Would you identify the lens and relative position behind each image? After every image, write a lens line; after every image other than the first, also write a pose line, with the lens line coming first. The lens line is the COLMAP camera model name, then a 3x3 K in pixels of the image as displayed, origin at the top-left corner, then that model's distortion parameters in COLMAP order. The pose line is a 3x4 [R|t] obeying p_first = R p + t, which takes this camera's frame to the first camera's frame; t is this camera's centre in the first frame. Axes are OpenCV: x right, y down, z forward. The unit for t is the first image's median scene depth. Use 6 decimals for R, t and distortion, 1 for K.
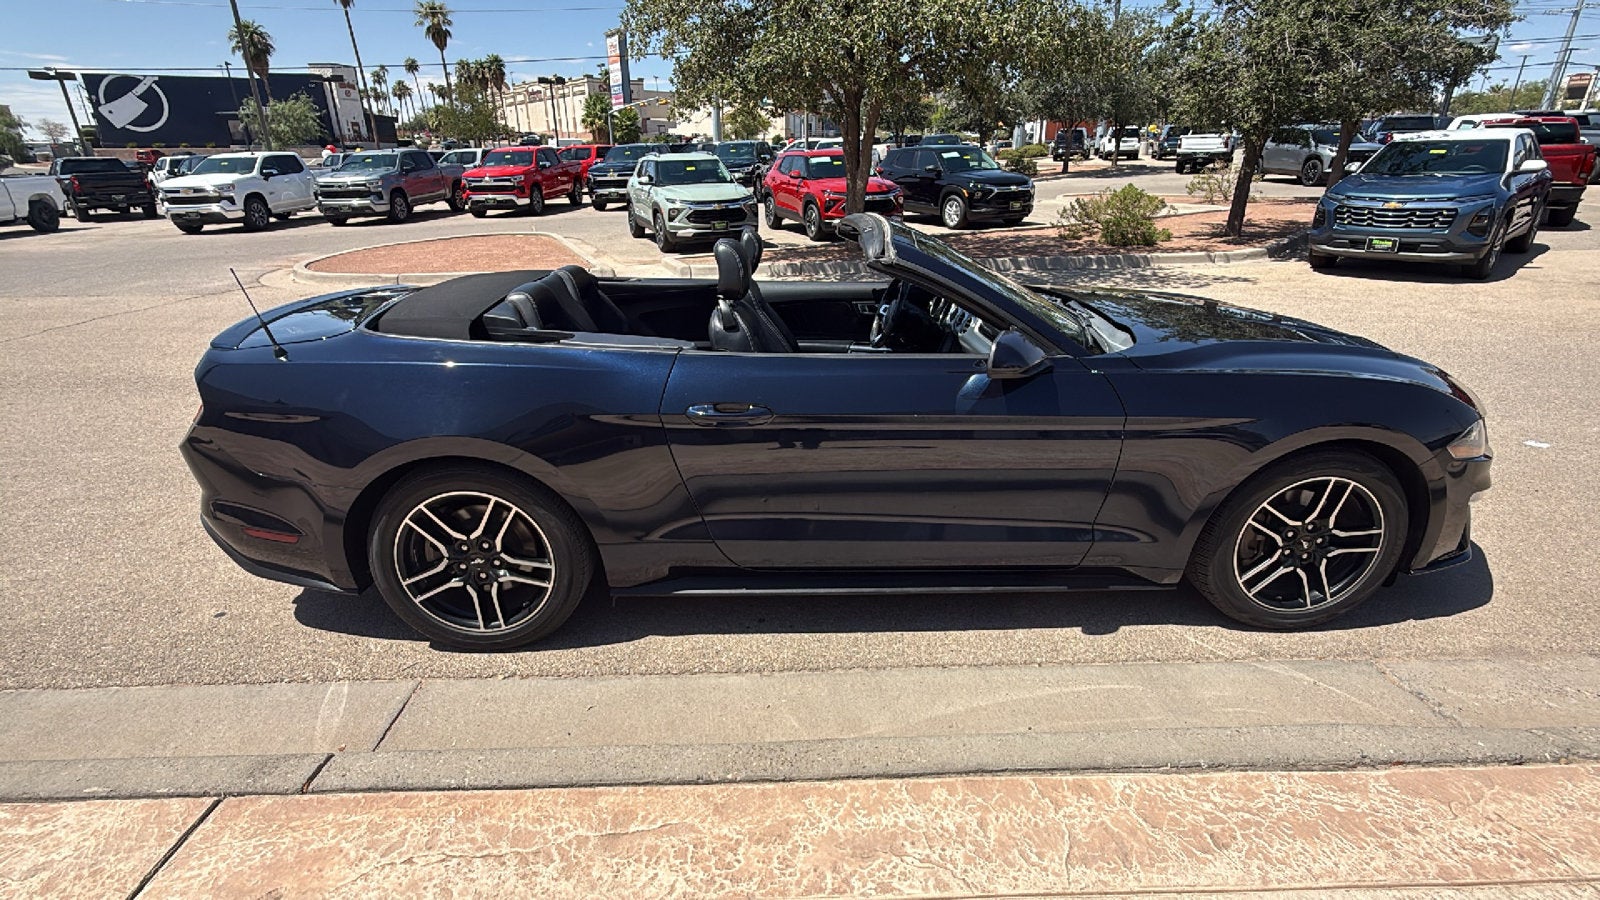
lens RADIAL K [[732.7, 0, 800.2], [0, 732.7, 451.1], [0, 0, 1]] dist [0.001849, -0.000661]
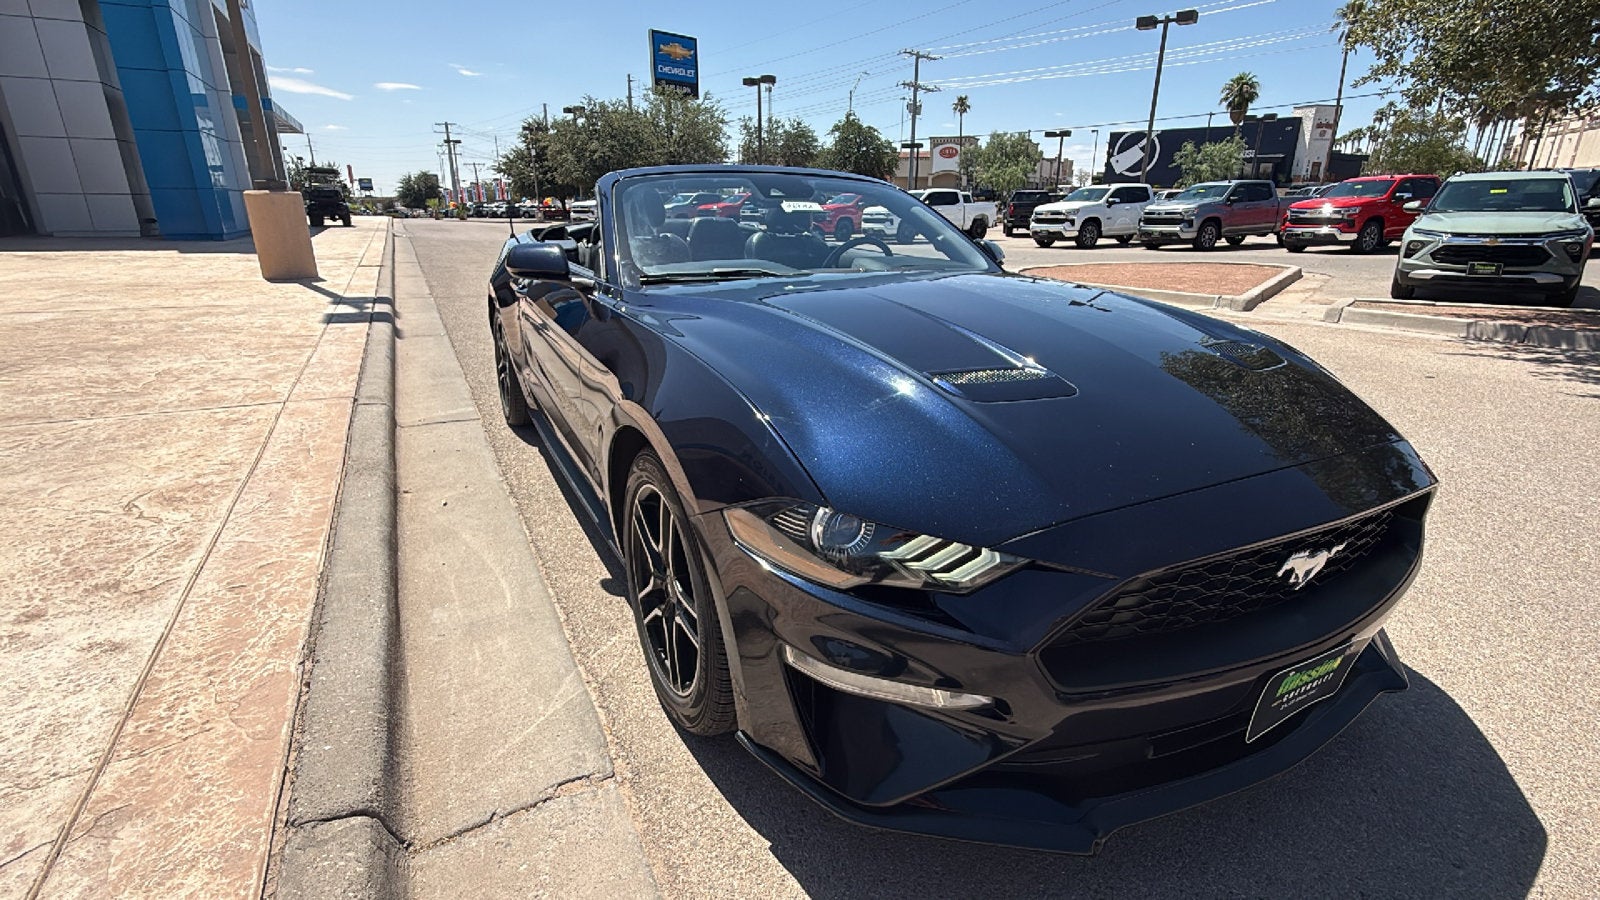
lens RADIAL K [[731.9, 0, 799.4], [0, 731.9, 453.8], [0, 0, 1]] dist [0.000479, -0.000170]
pose [[0.433149, 0.301724, -0.849320, 1.803075], [-0.342289, 0.926776, 0.154675, -0.201949], [0.833799, 0.223715, 0.504709, 1.006904]]
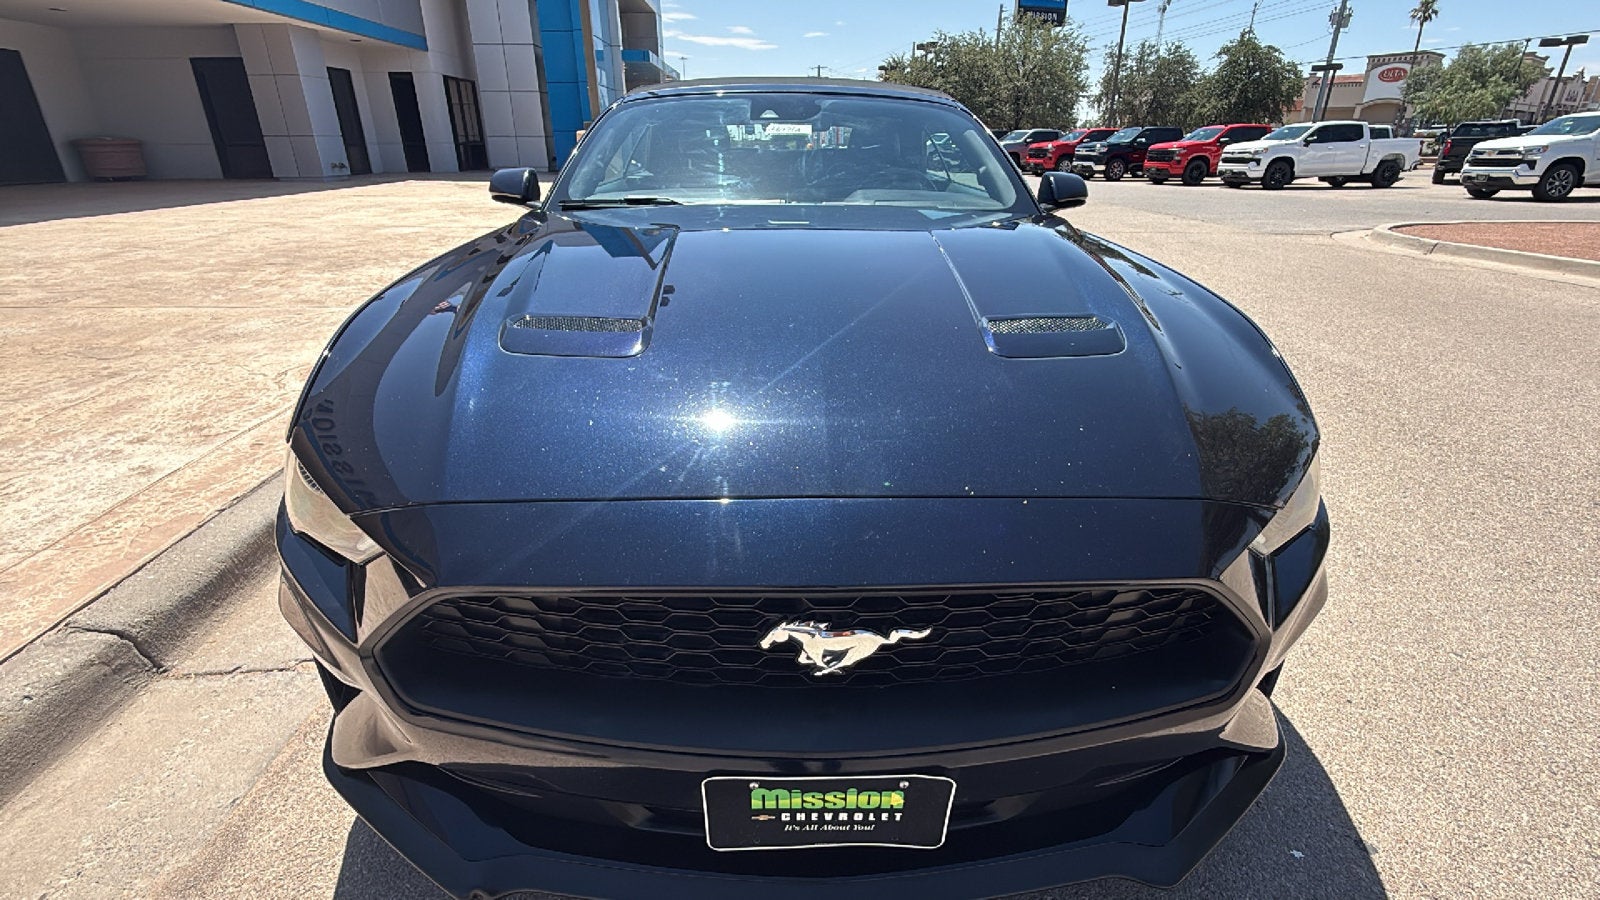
lens RADIAL K [[731.9, 0, 800.3], [0, 731.9, 447.4], [0, 0, 1]] dist [0.001892, -0.000512]
pose [[-0.000425, 0.392234, -0.919865, 1.826103], [-0.370930, 0.854181, 0.364397, -0.456425], [0.928661, 0.341361, 0.145129, 1.714310]]
